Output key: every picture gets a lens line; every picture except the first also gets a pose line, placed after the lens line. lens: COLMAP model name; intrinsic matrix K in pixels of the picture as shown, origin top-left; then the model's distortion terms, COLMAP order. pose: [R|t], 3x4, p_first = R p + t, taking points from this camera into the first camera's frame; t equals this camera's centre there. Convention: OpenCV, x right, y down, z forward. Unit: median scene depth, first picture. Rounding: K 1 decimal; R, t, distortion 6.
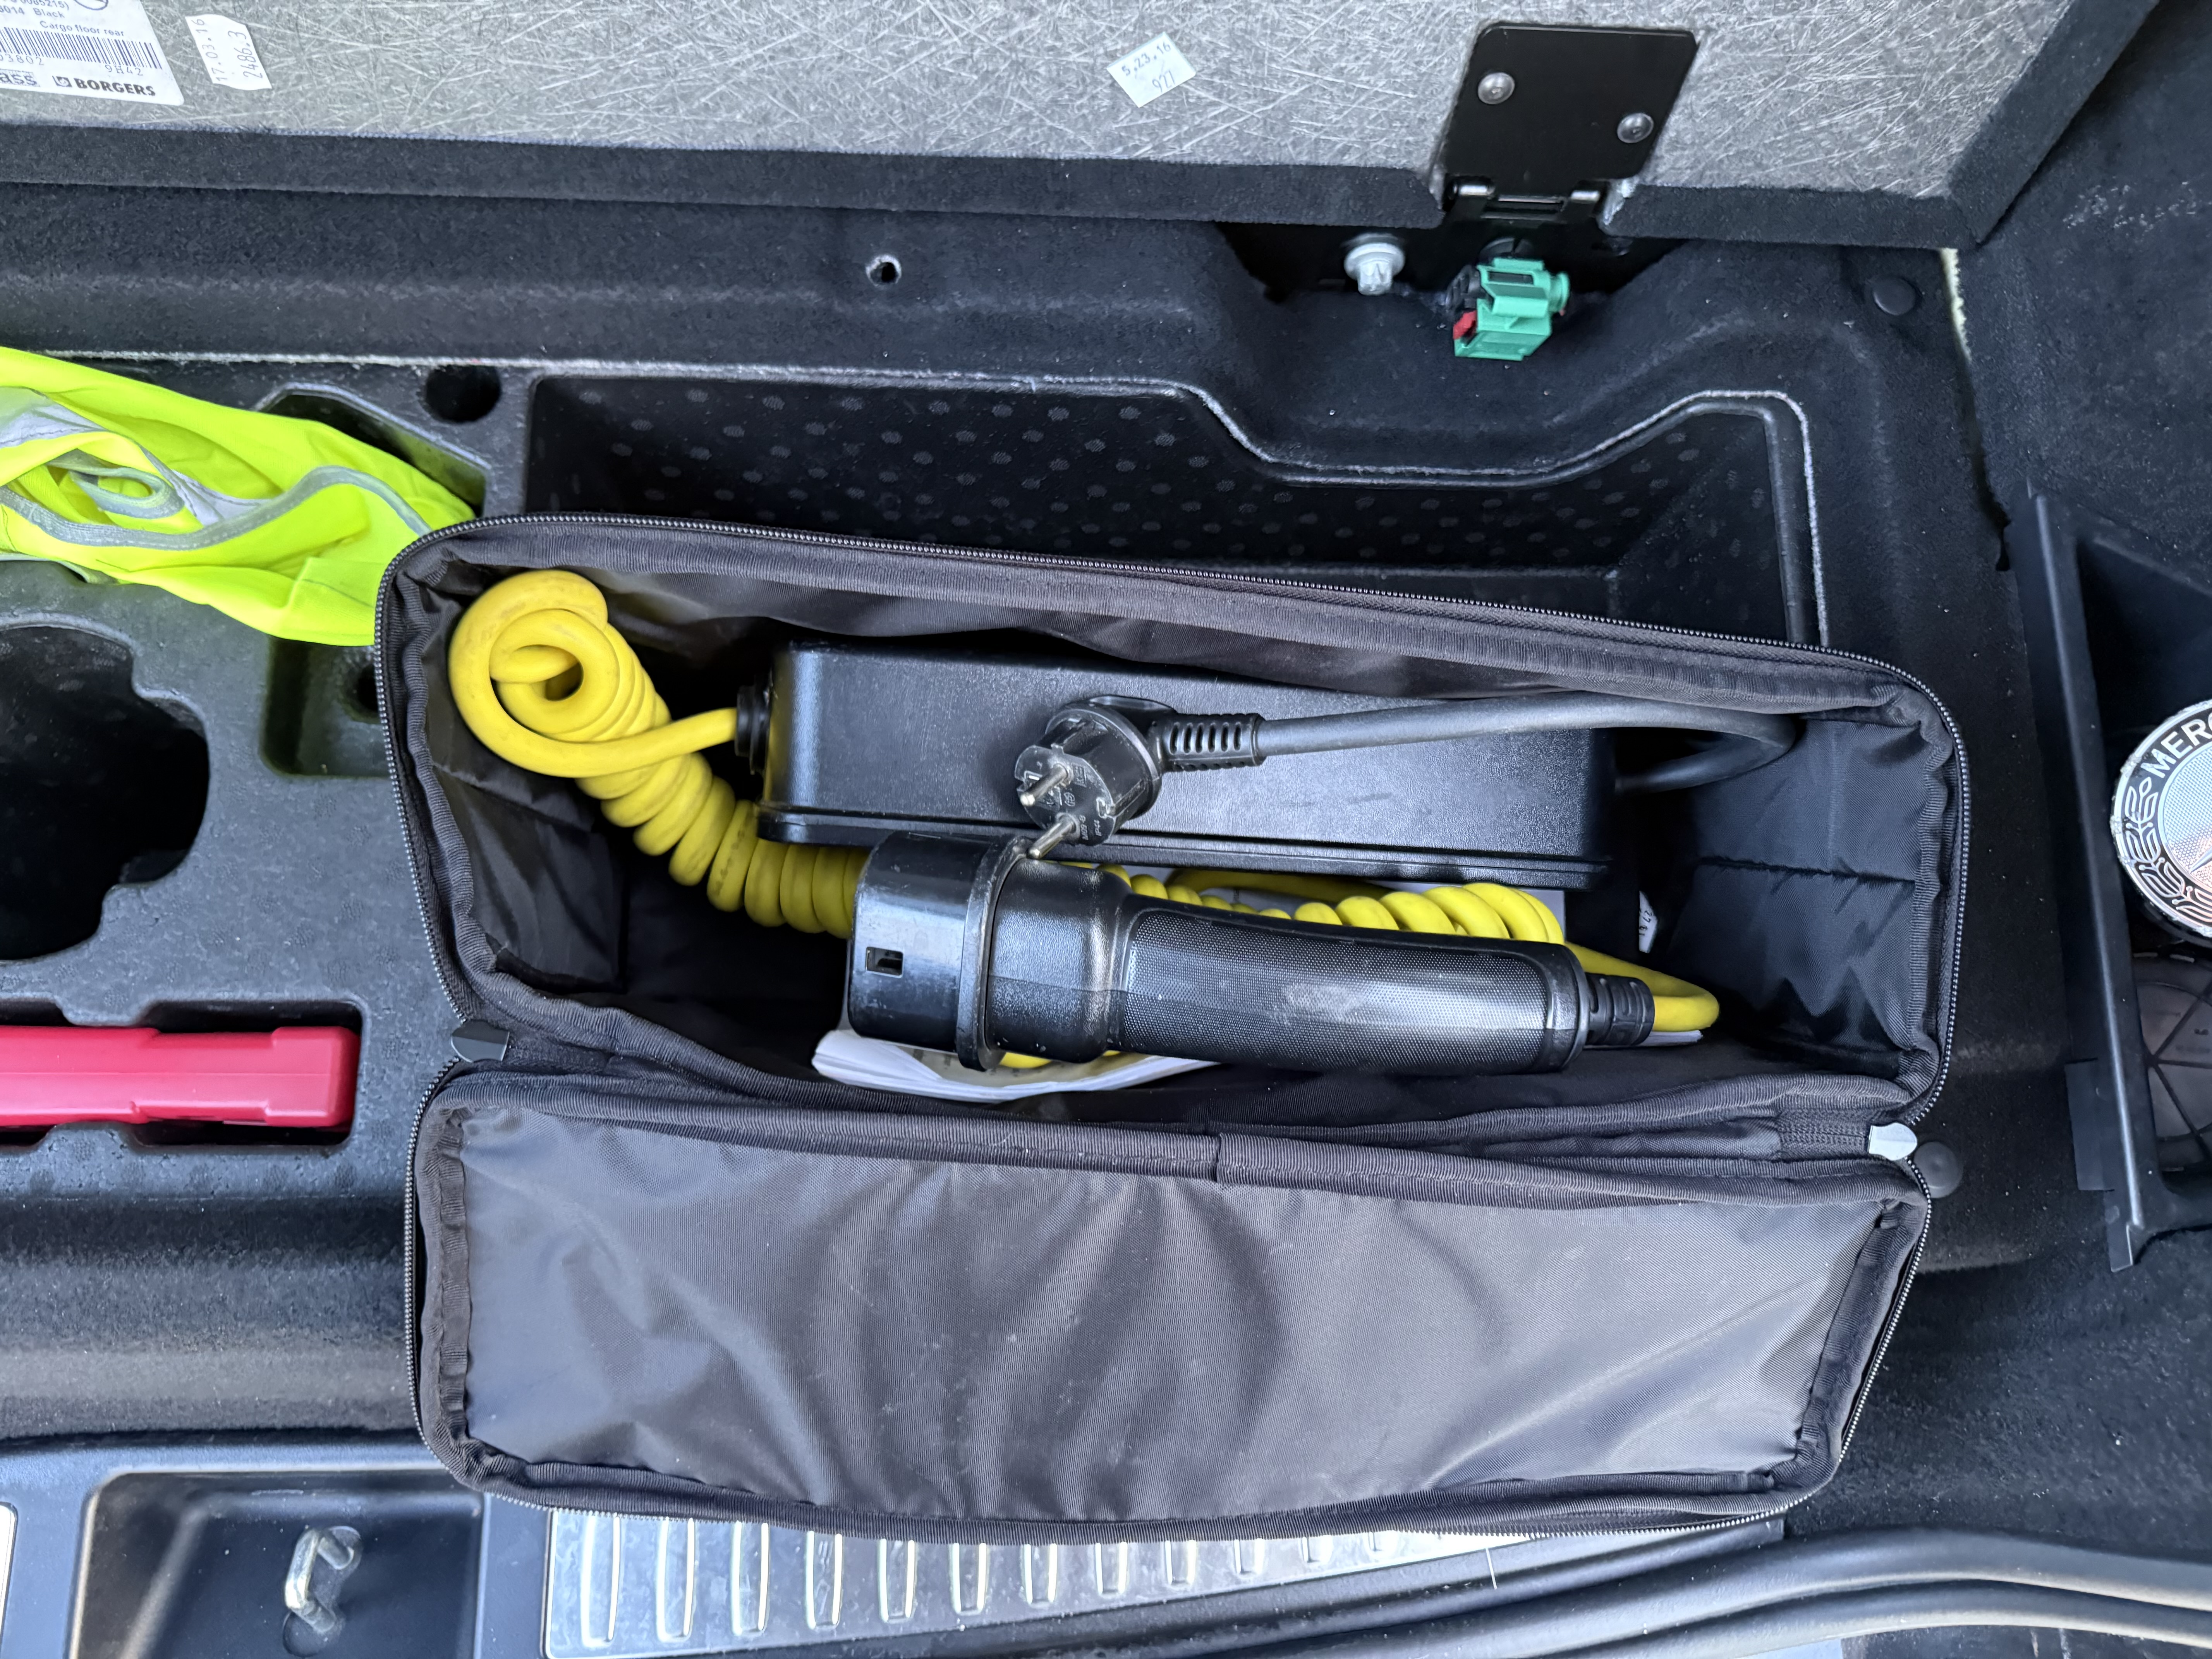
lens RADIAL K [[1603.4, 0, 1117.0], [0, 1603.4, 832.4], [0, 0, 1]] dist [0.041251, -0.057413]
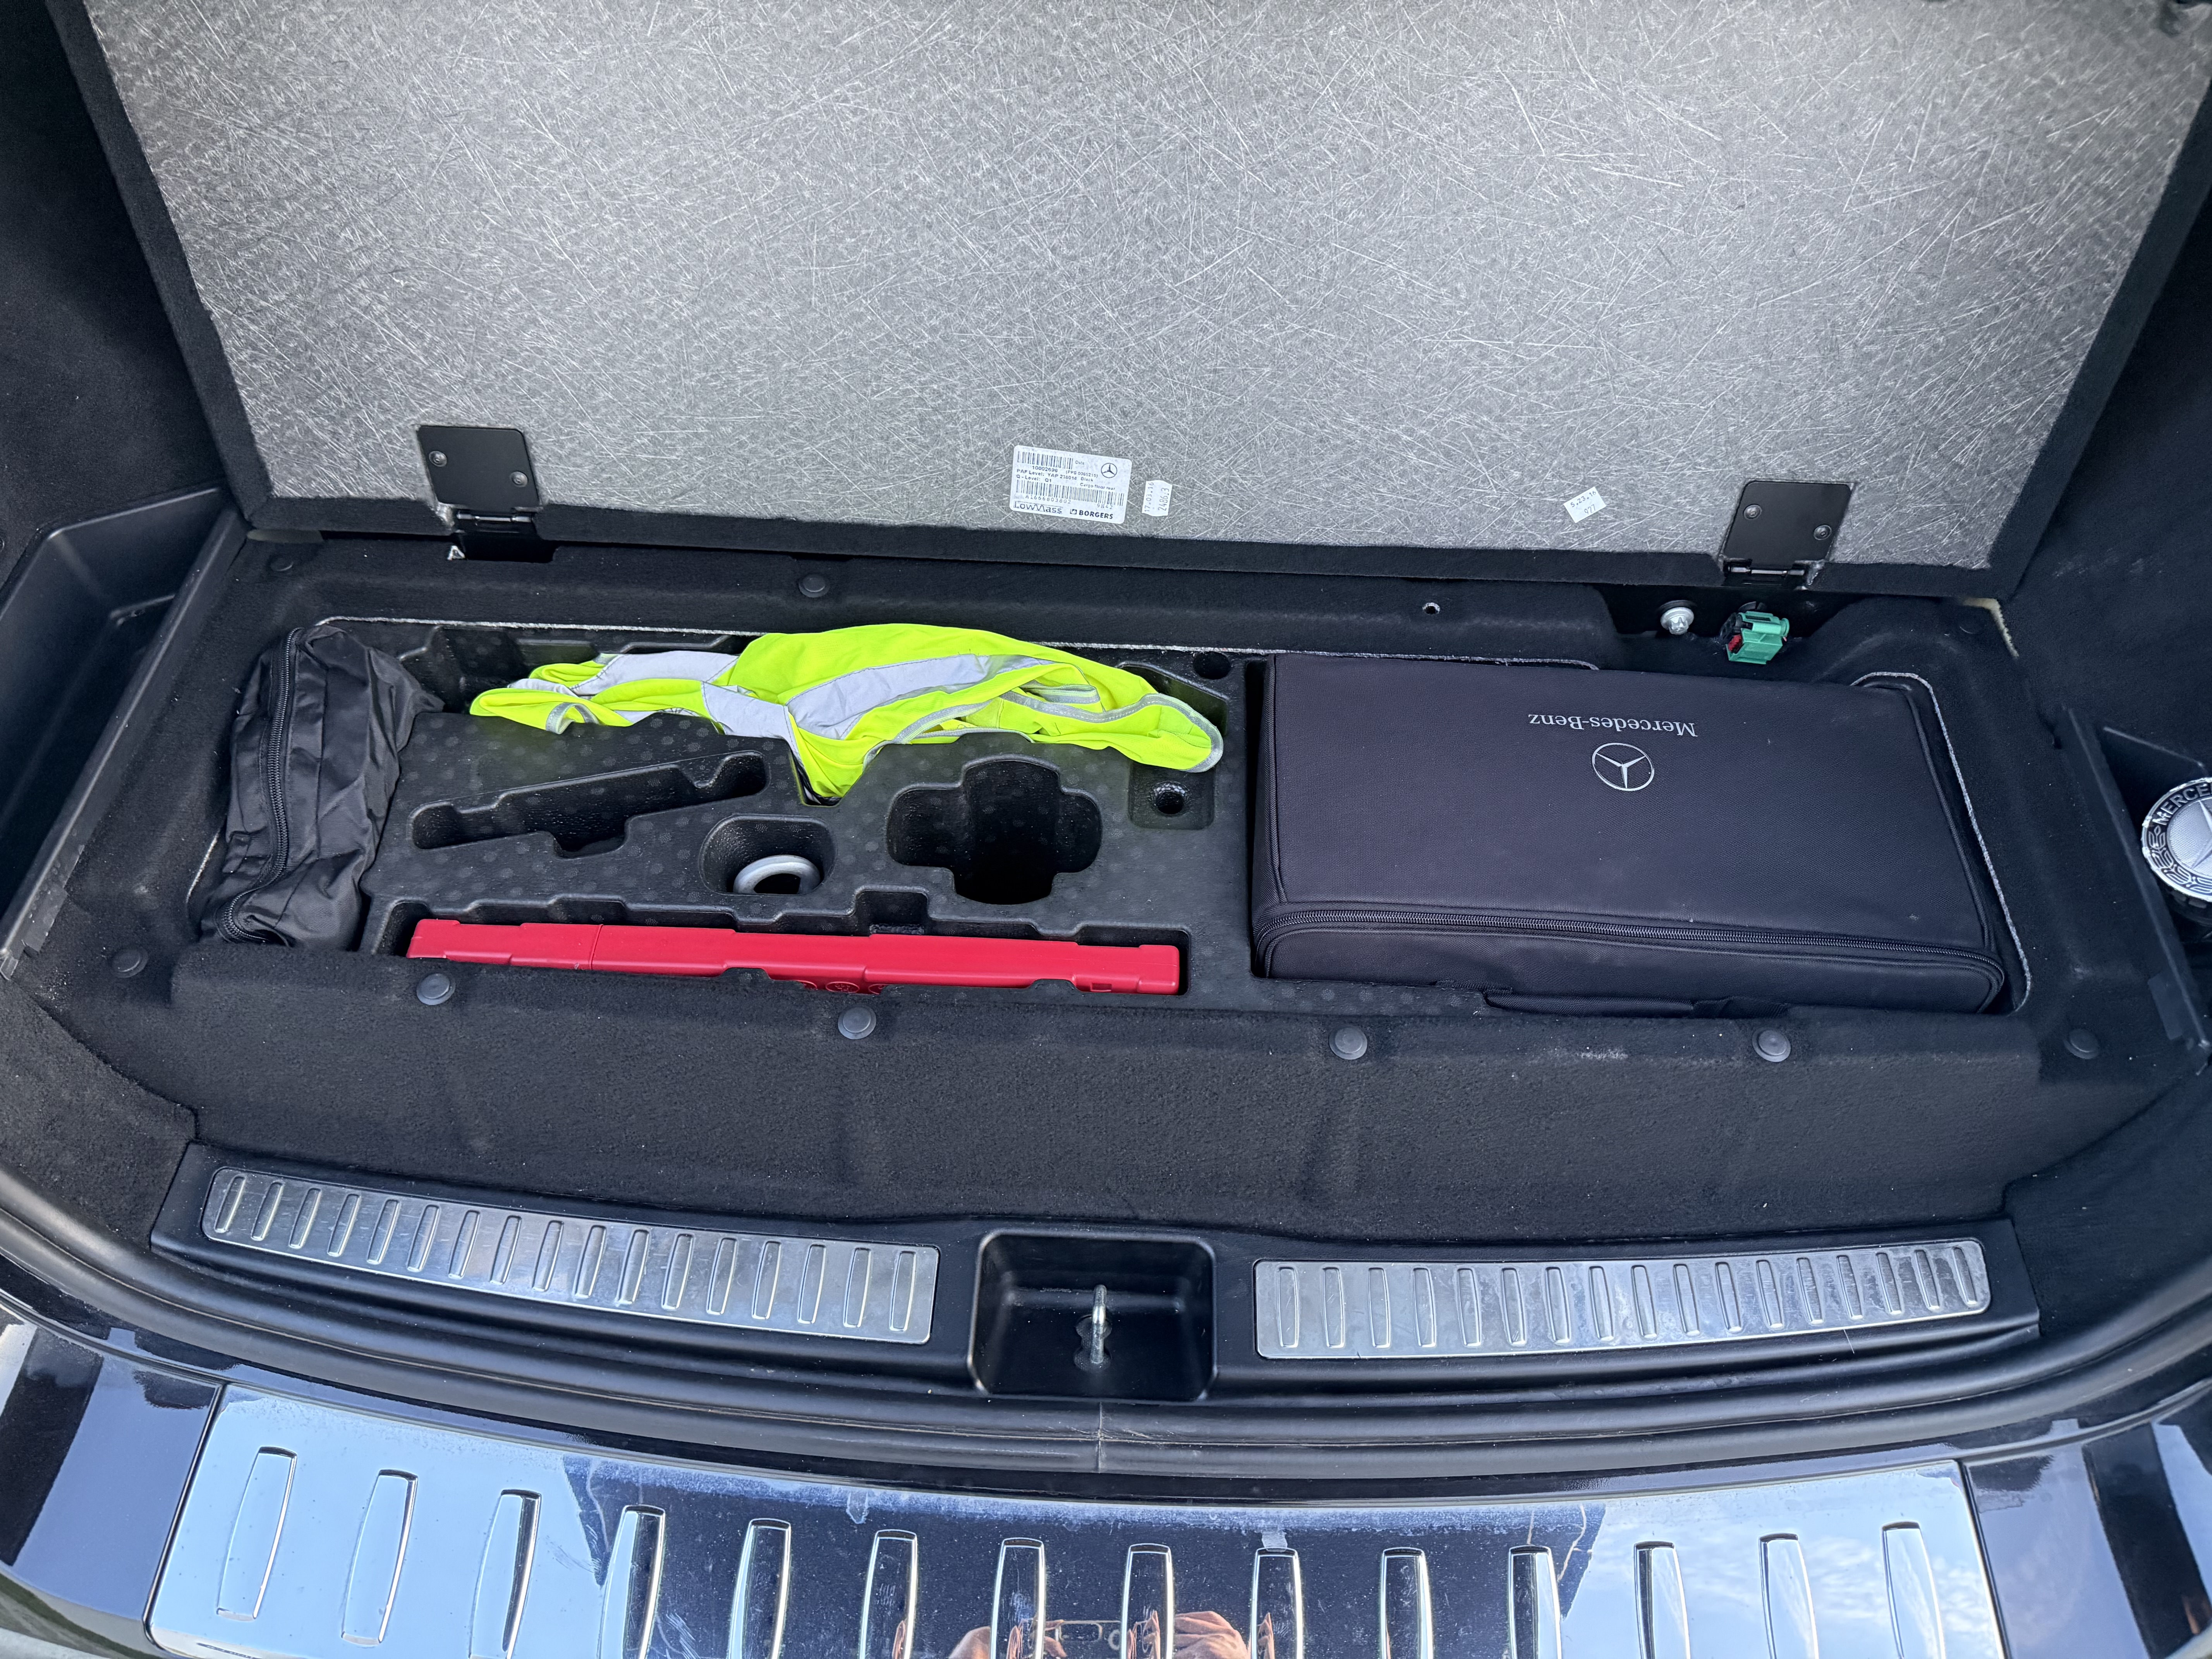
lens RADIAL K [[1599.6, 0, 1106.0], [0, 1599.6, 829.5], [0, 0, 1]] dist [0.058164, -0.072689]
pose [[0.997942, 0.007847, -0.063645, -0.445653], [-0.032508, 0.917412, -0.396609, 0.740254], [0.055276, 0.397861, 0.915779, -0.761813]]
